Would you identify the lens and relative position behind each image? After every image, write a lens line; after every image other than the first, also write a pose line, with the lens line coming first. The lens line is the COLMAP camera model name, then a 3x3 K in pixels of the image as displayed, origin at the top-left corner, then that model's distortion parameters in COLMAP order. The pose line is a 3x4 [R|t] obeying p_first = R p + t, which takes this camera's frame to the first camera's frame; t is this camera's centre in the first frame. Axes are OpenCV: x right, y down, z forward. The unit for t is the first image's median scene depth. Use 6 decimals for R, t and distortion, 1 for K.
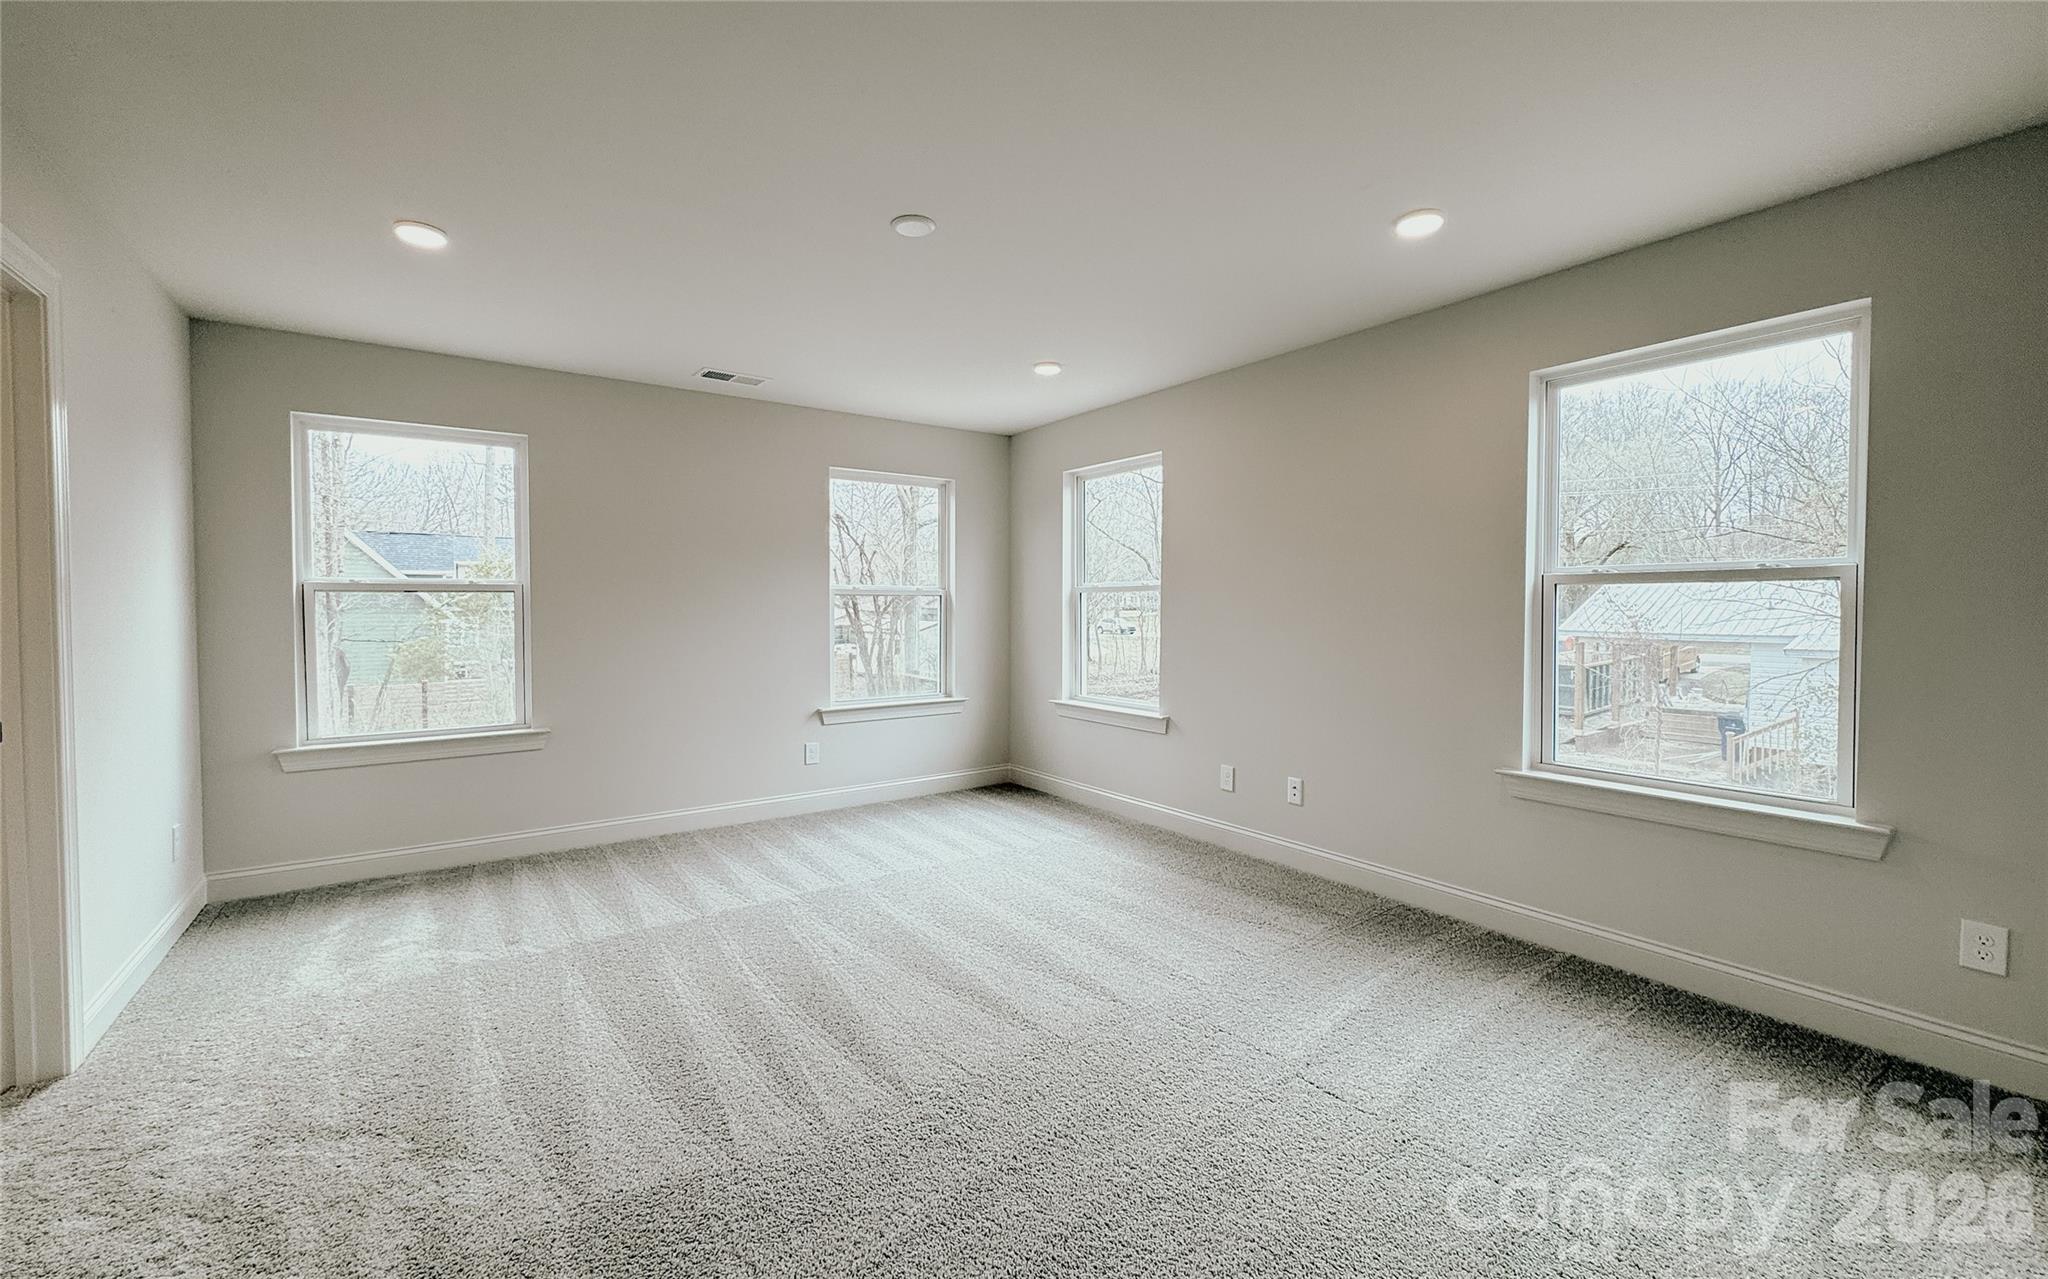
lens RADIAL K [[804.5, 0, 1024.0], [0, 804.5, 639.5], [0, 0, 1]] dist [-0.000181, -0.000016]
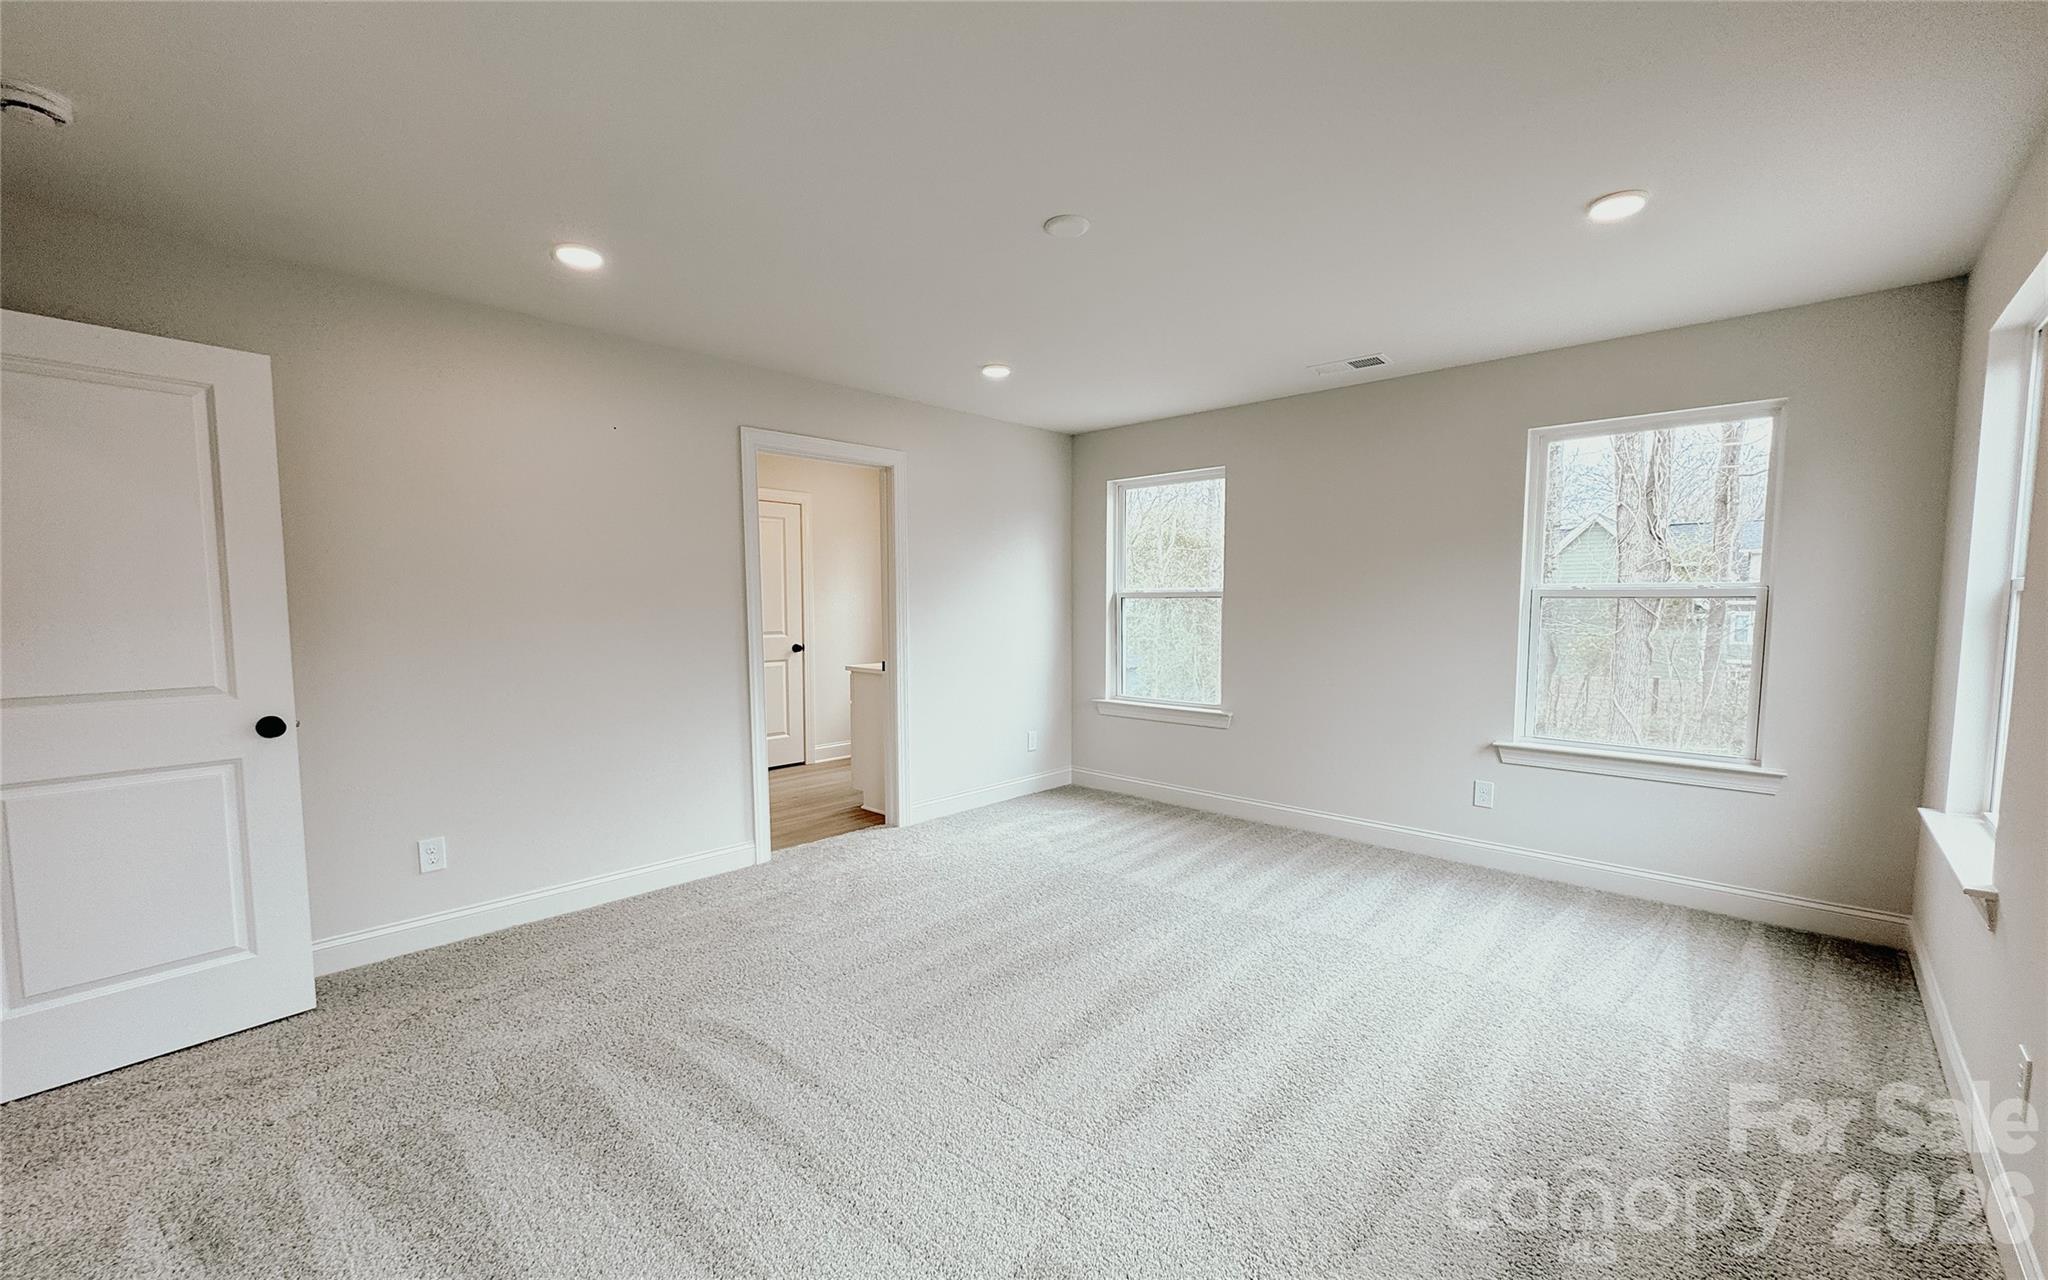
lens RADIAL K [[825.1, 0, 1025.0], [0, 825.1, 655.0], [0, 0, 1]] dist [-0.002742, -0.000249]
pose [[0.203387, 0.065147, -0.976929, 0.577967], [-0.041656, 0.997456, 0.057843, -0.034229], [0.978212, 0.028931, 0.205584, 0.495058]]
